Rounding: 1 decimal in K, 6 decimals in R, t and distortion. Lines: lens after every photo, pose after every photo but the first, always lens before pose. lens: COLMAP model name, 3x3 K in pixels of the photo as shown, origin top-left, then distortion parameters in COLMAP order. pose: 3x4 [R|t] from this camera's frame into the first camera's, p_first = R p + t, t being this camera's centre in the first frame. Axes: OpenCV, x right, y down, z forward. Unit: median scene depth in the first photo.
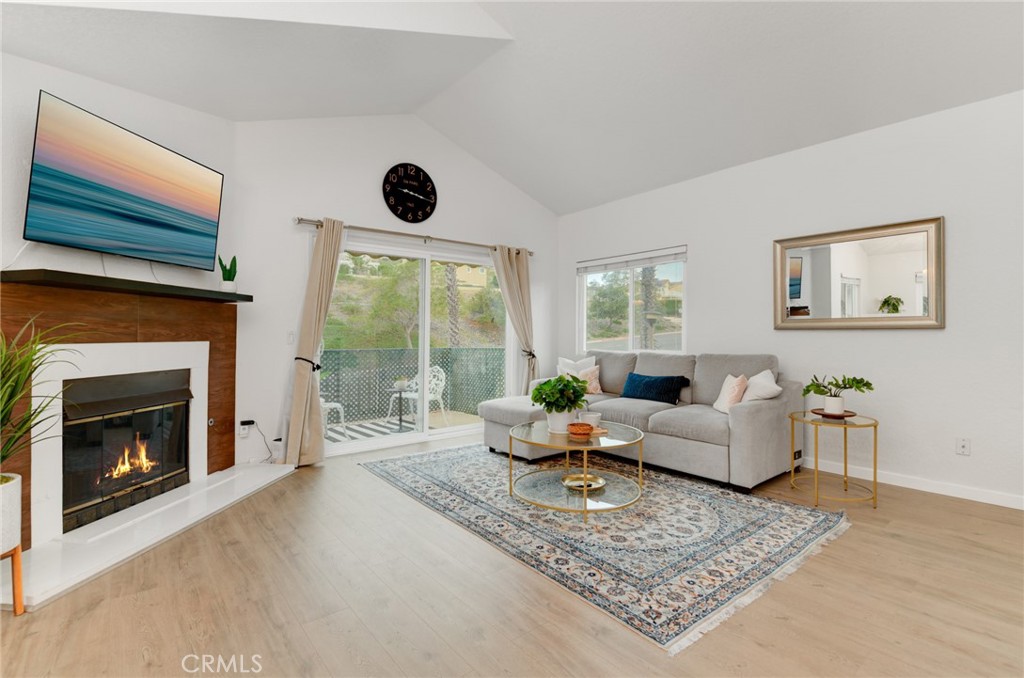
lens RADIAL K [[482.3, 0, 512.5], [0, 482.3, 334.7], [0, 0, 1]] dist [-0.003536, -0.001062]
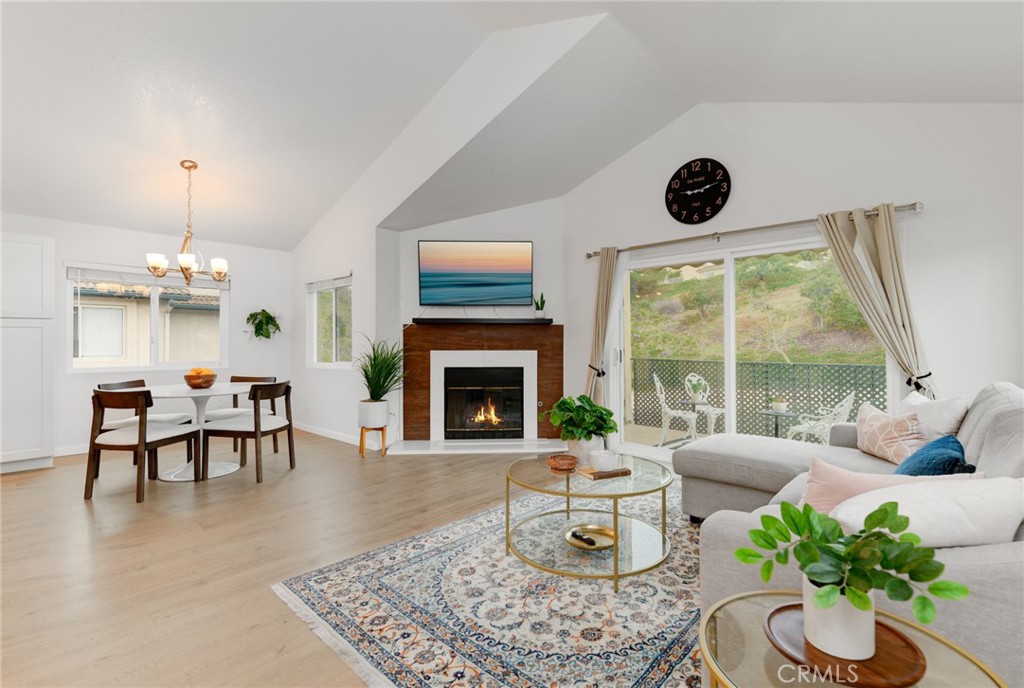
lens RADIAL K [[469.9, 0, 509.3], [0, 469.9, 340.3], [0, 0, 1]] dist [0.000252, -0.001227]
pose [[0.137034, -0.003223, -0.990561, 0.840569], [0.002862, 0.999992, -0.002858, -0.014322], [0.990562, -0.002443, 0.137042, 0.713397]]
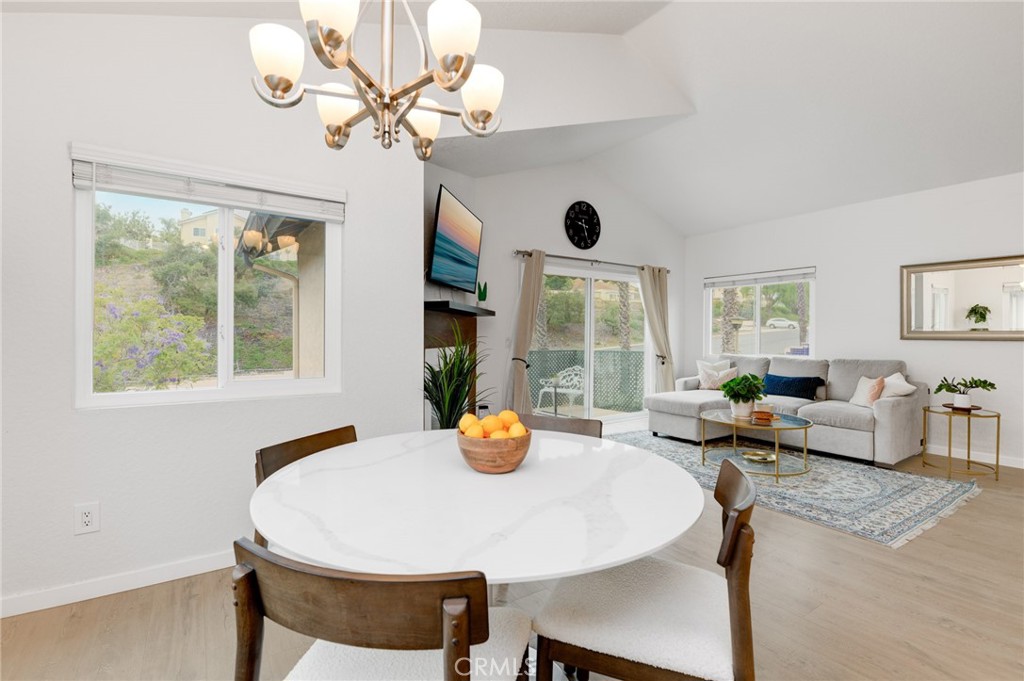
lens RADIAL K [[496.2, 0, 511.9], [0, 496.2, 332.9], [0, 0, 1]] dist [0.030692, -0.025285]
pose [[0.998467, 0.008516, -0.054697, -0.434845], [-0.008680, 0.999959, -0.002763, -0.018403], [0.054672, 0.003234, 0.998499, -0.373964]]
